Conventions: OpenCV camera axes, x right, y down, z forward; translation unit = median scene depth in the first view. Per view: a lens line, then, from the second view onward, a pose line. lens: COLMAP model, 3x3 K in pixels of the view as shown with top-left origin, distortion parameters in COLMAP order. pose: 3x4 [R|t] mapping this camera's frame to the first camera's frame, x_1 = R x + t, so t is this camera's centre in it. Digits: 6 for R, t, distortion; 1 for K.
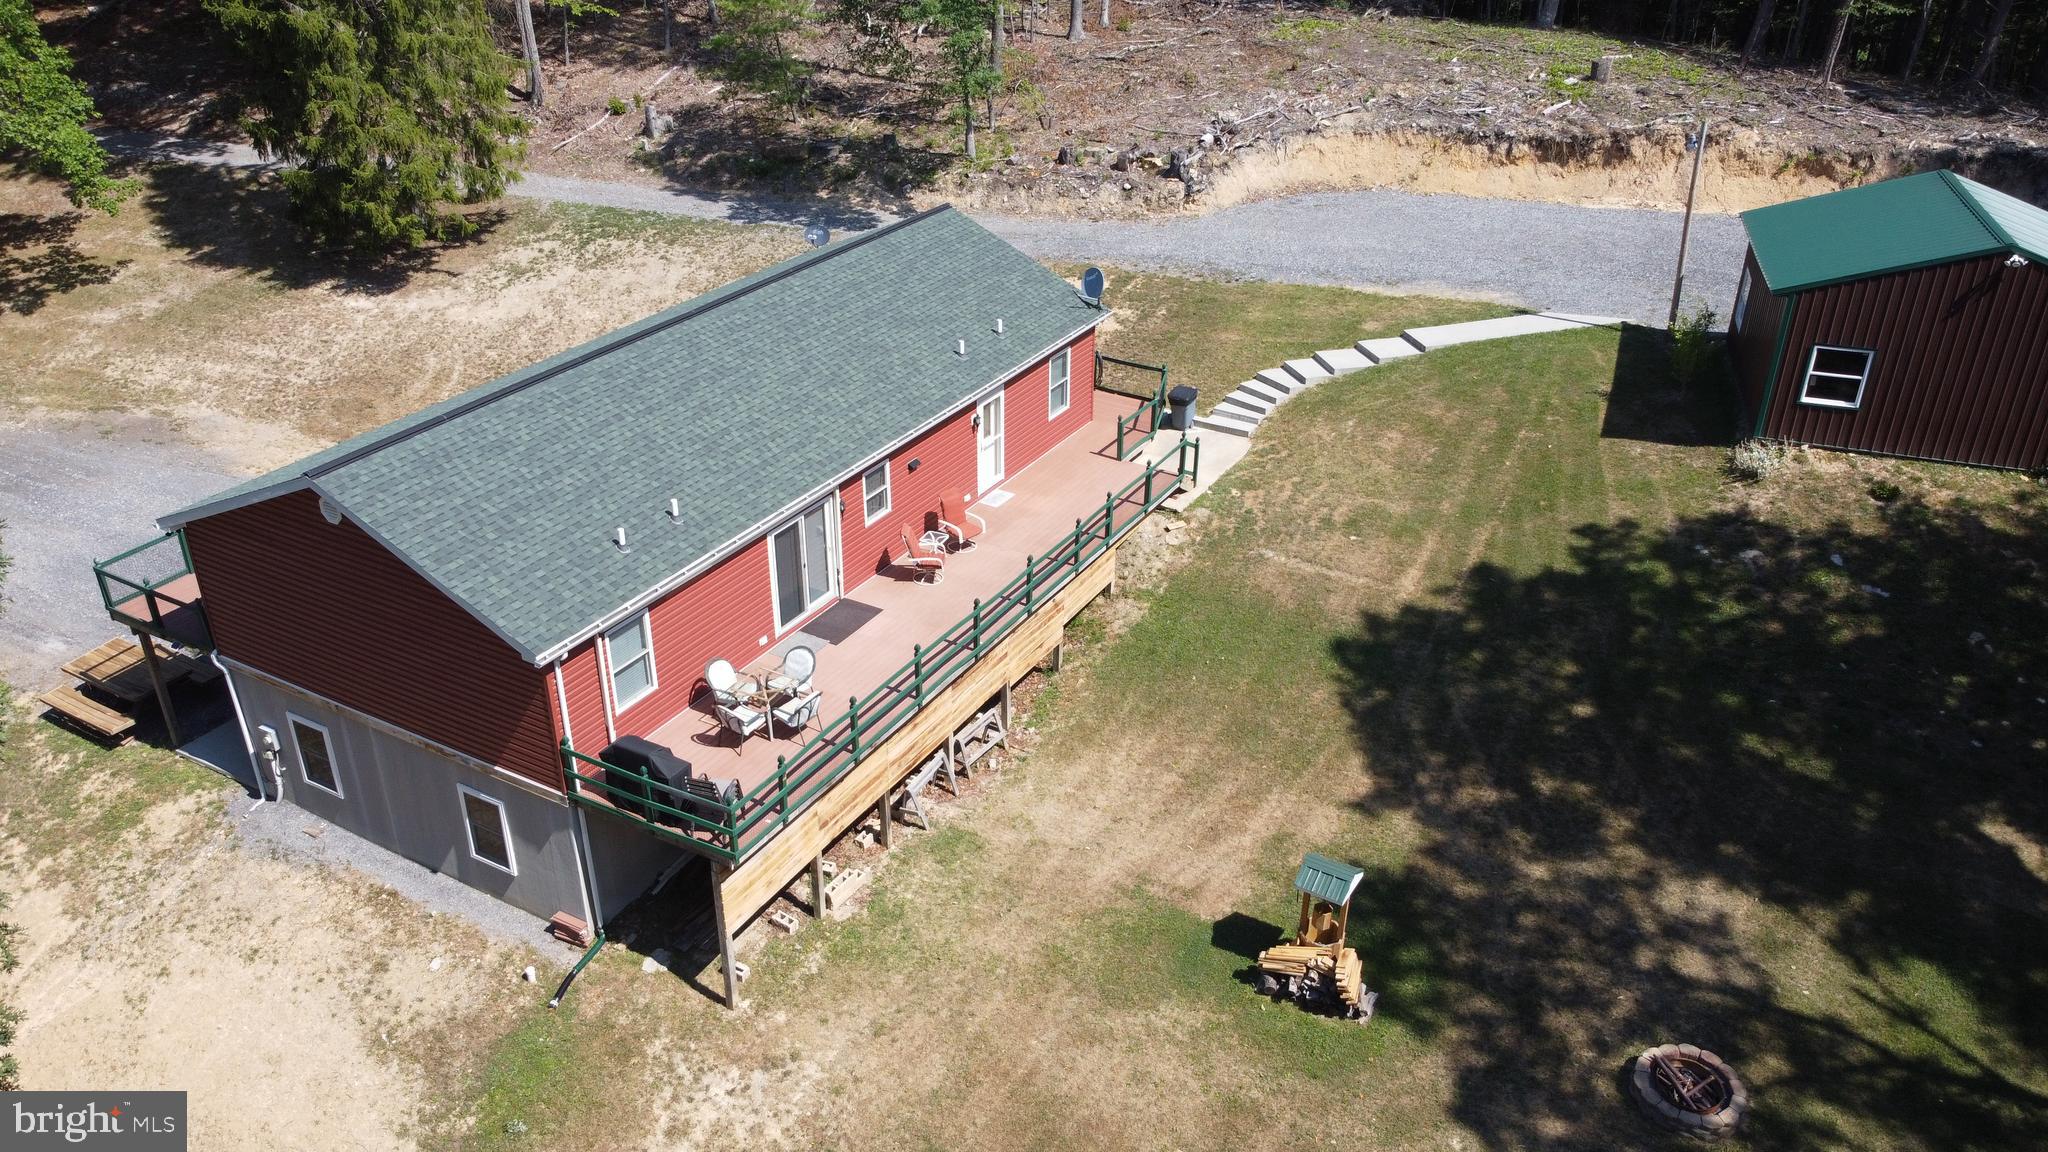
lens RADIAL K [[1520.9, 0, 902.0], [0, 1520.9, 576.1], [0, 0, 1]] dist [-0.002575, -0.004430]
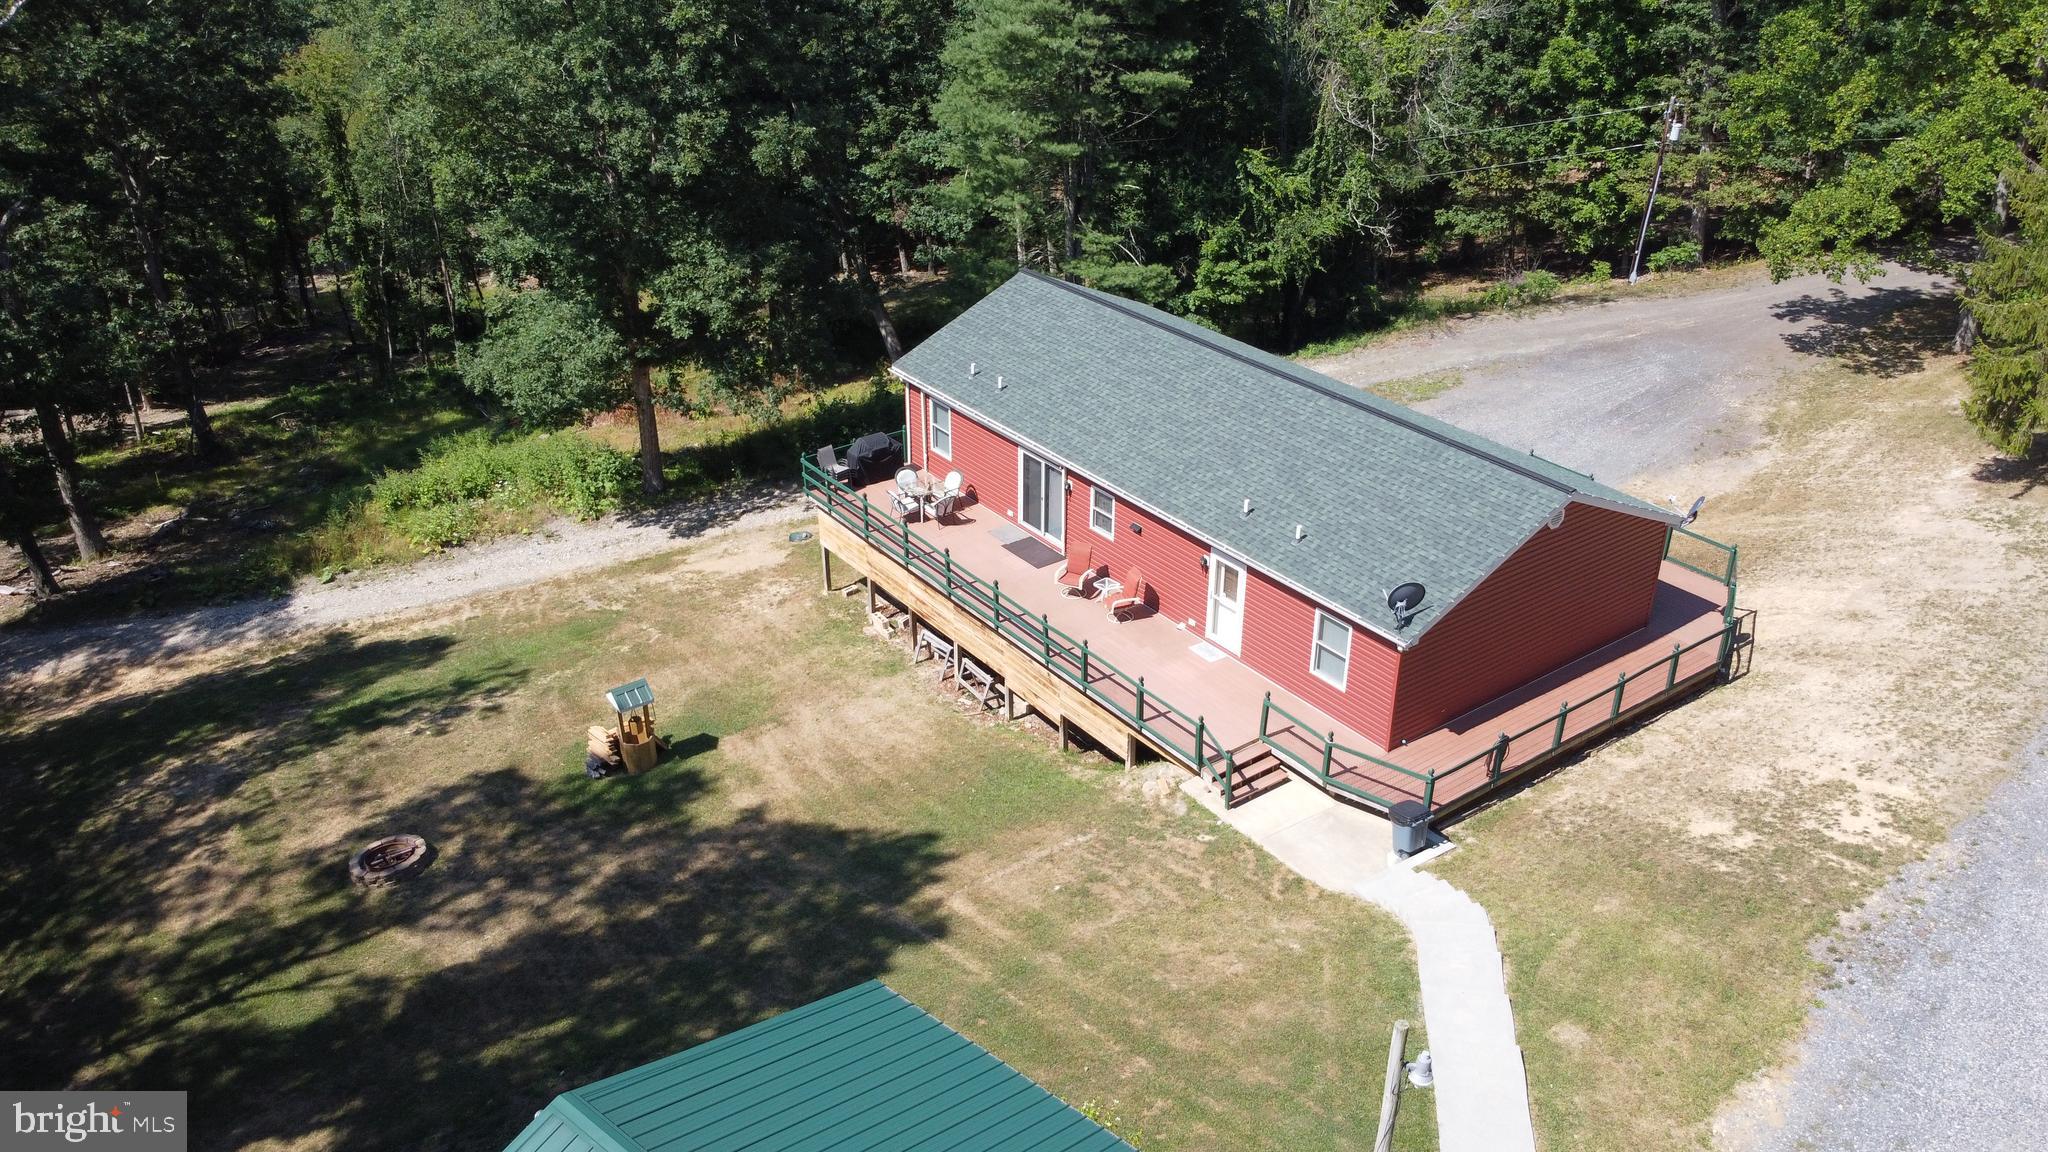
lens RADIAL K [[1445.8, 0, 1024.0], [0, 1445.8, 576.0], [0, 0, 1]] dist [-0.033500, -0.004320]
pose [[-0.353005, 0.457671, -0.816042, 0.966452], [-0.433524, 0.692903, 0.576144, -0.655156], [0.829122, 0.557156, -0.046187, 1.028964]]
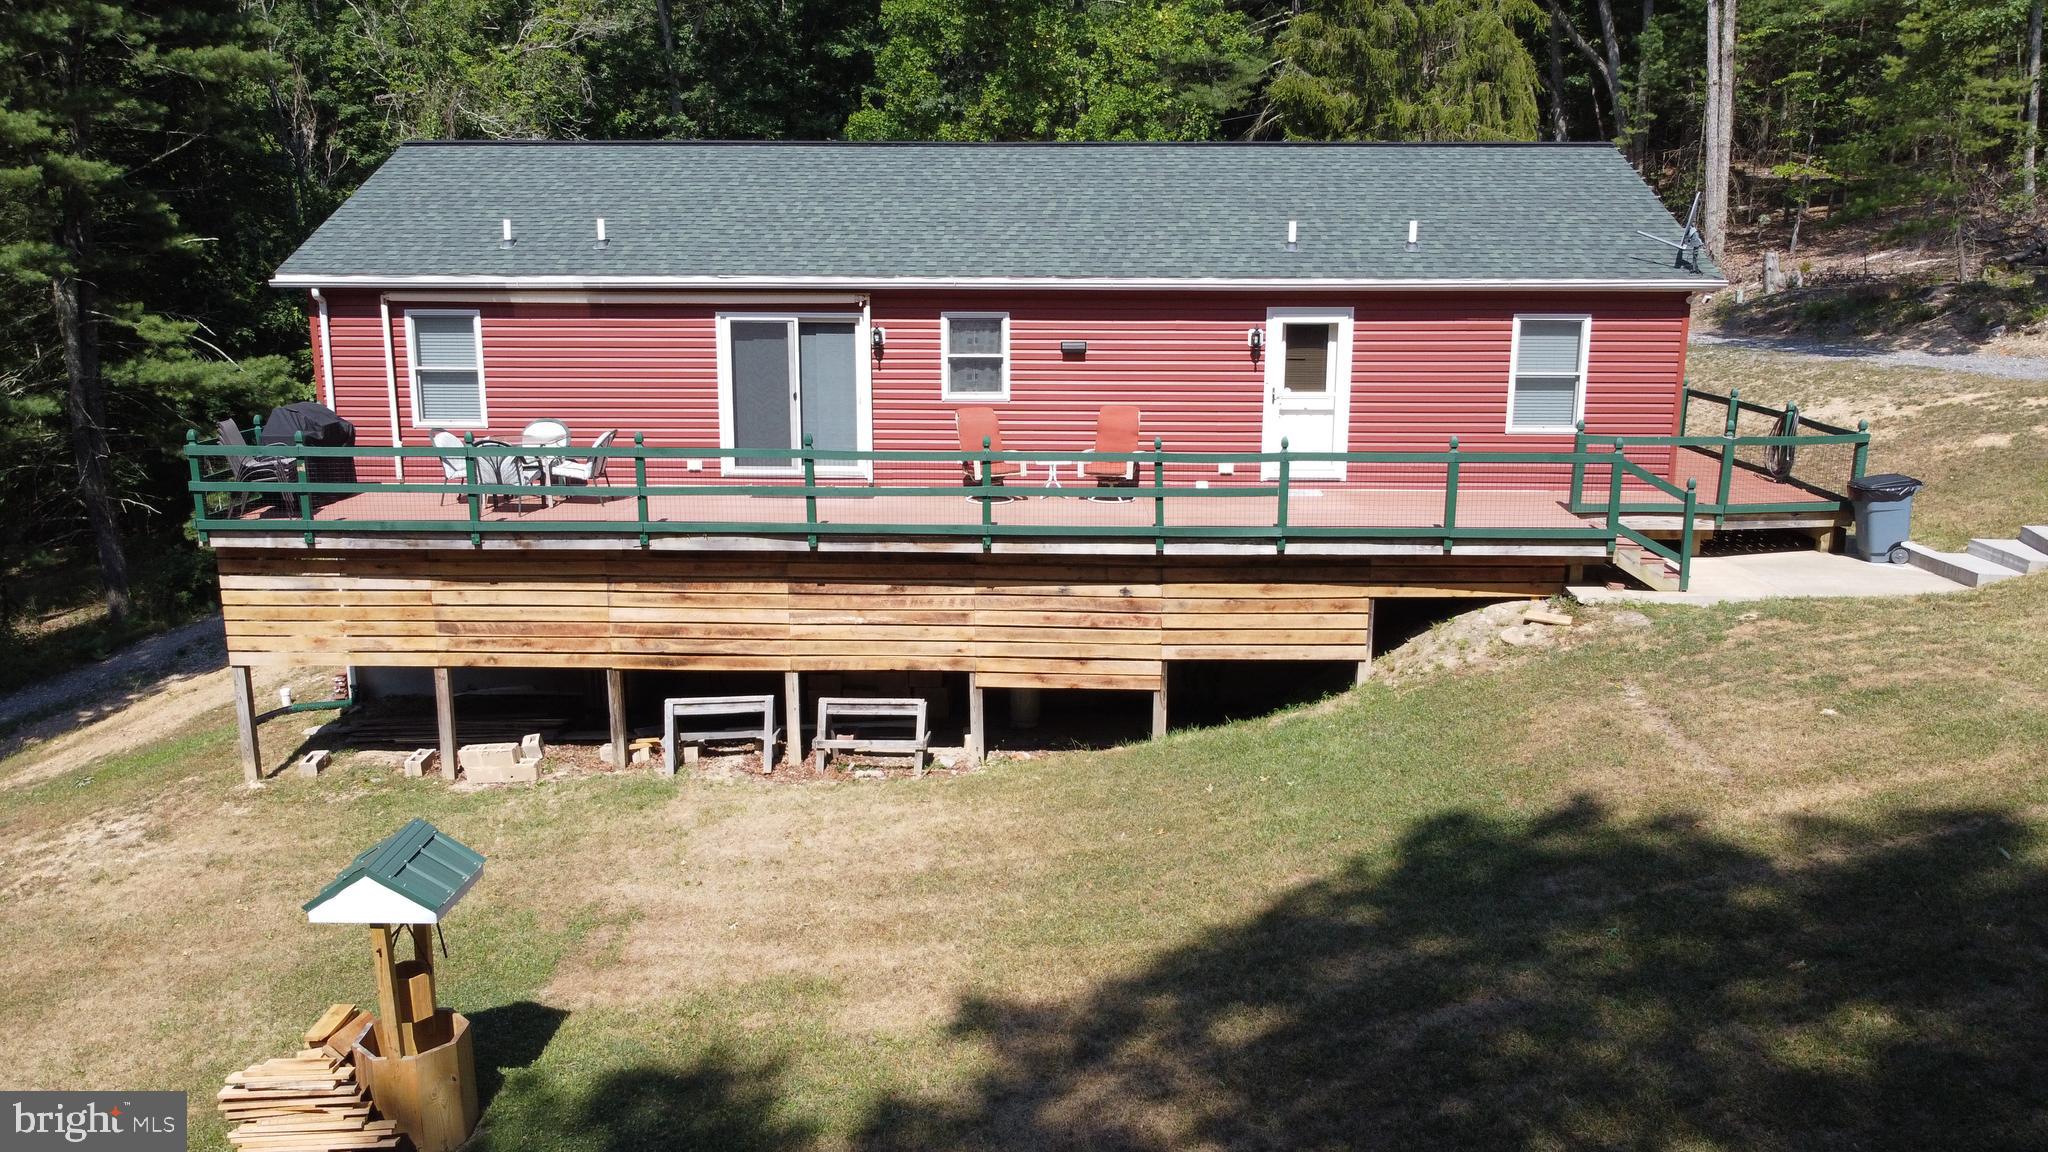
lens RADIAL K [[1483.1, 0, 1024.0], [0, 1483.1, 576.0], [0, 0, 1]] dist [0.005393, -0.001124]
pose [[0.526739, 0.205678, -0.824768, 0.554058], [-0.413513, 0.909737, -0.037223, 0.048431], [0.742666, 0.360660, 0.564244, 0.681711]]
